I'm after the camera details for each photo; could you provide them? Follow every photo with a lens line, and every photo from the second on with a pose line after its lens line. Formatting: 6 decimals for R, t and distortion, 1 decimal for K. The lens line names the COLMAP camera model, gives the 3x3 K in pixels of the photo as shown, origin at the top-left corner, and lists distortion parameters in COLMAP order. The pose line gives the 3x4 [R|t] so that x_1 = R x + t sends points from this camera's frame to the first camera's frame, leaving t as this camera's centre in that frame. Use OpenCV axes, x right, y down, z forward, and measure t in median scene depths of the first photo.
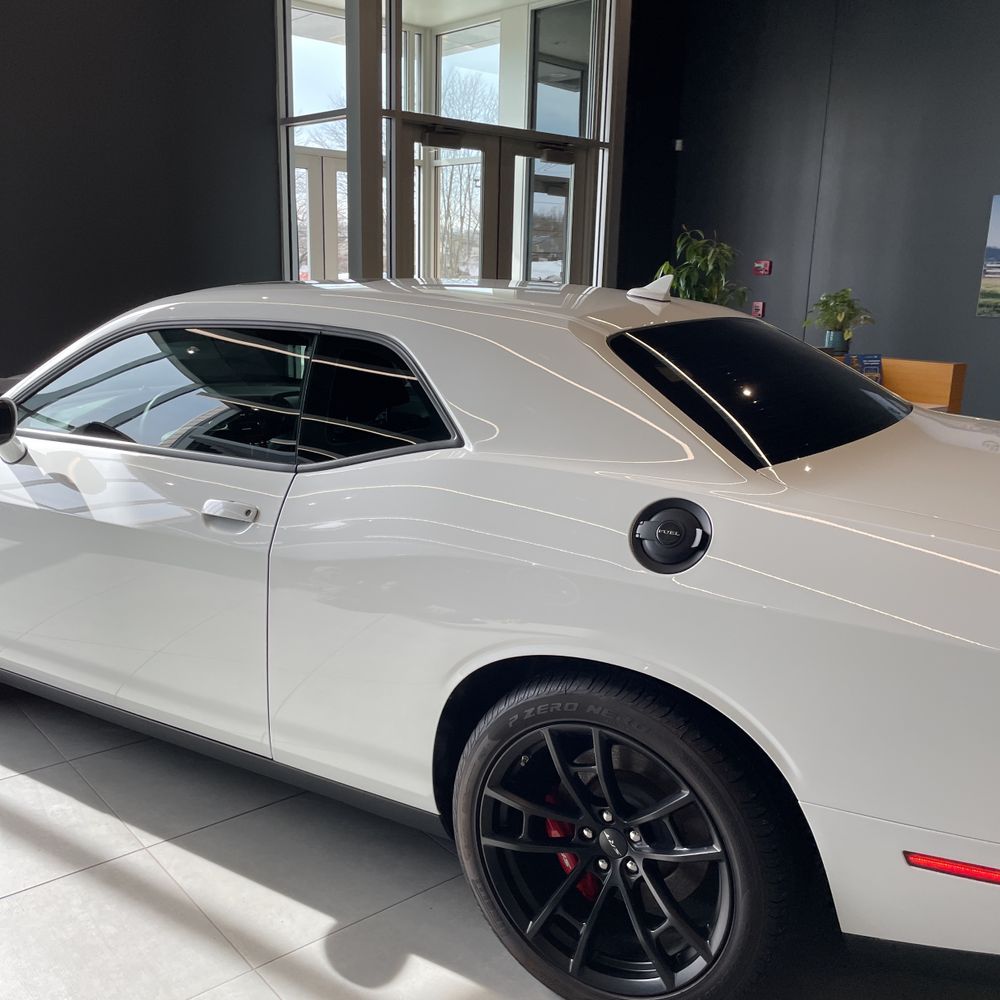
lens RADIAL K [[1022.5, 0, 513.7], [0, 1022.5, 506.2], [0, 0, 1]] dist [0.094642, -0.134174]
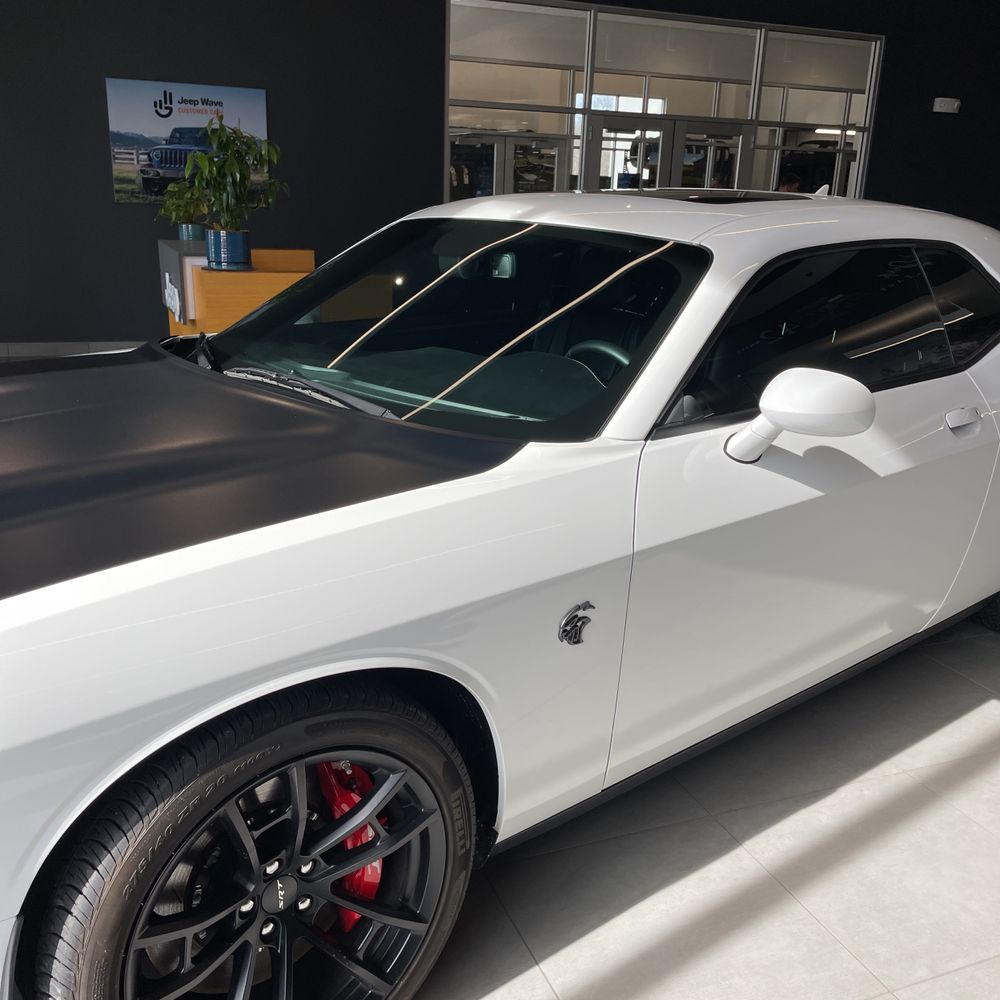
lens RADIAL K [[1022.5, 0, 513.7], [0, 1022.5, 506.2], [0, 0, 1]] dist [0.094642, -0.134174]
pose [[0.303112, -0.301380, 0.904043, -1.282525], [0.191963, 0.948536, 0.251851, -0.244250], [-0.933420, 0.097203, 0.345367, 0.944780]]
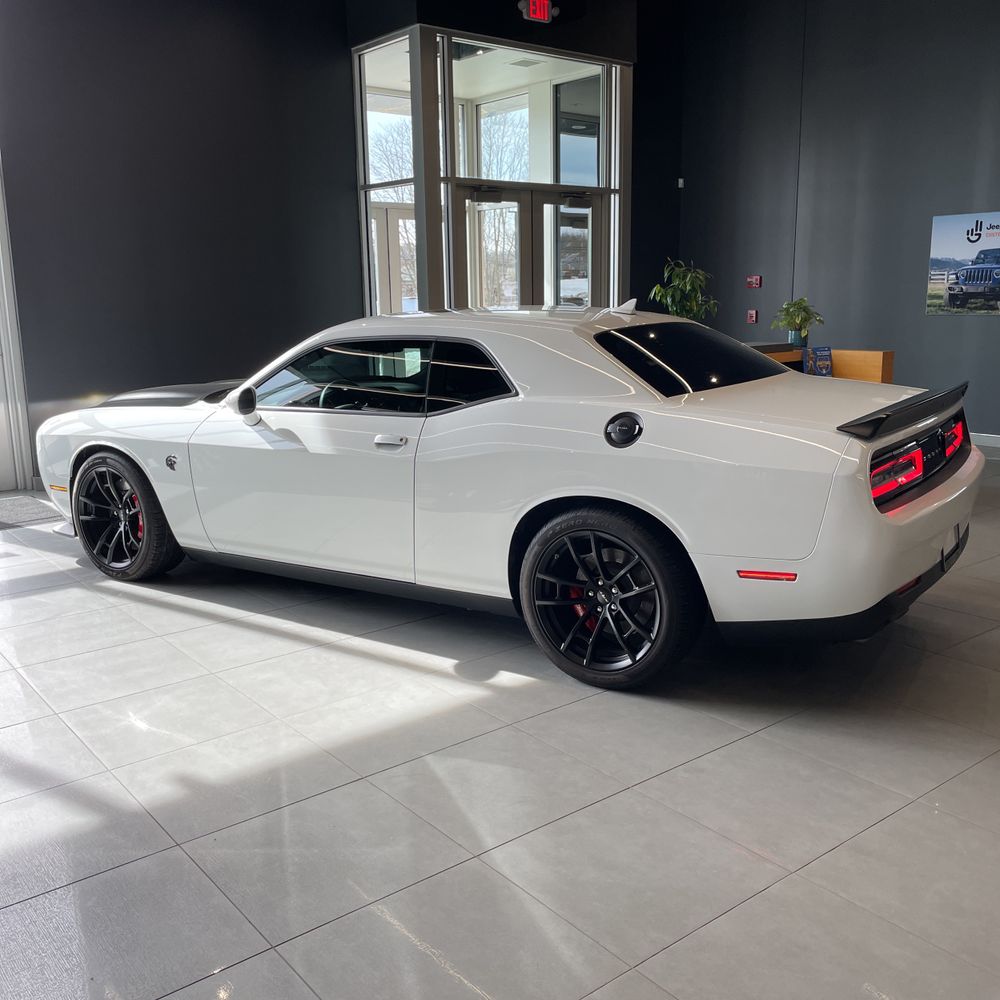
lens RADIAL K [[1022.5, 0, 513.7], [0, 1022.5, 506.2], [0, 0, 1]] dist [0.094642, -0.134174]
pose [[0.998497, -0.035764, -0.041527, 0.010021], [0.035018, 0.999214, -0.018551, 0.143357], [0.042158, 0.017069, 0.998965, -0.701699]]
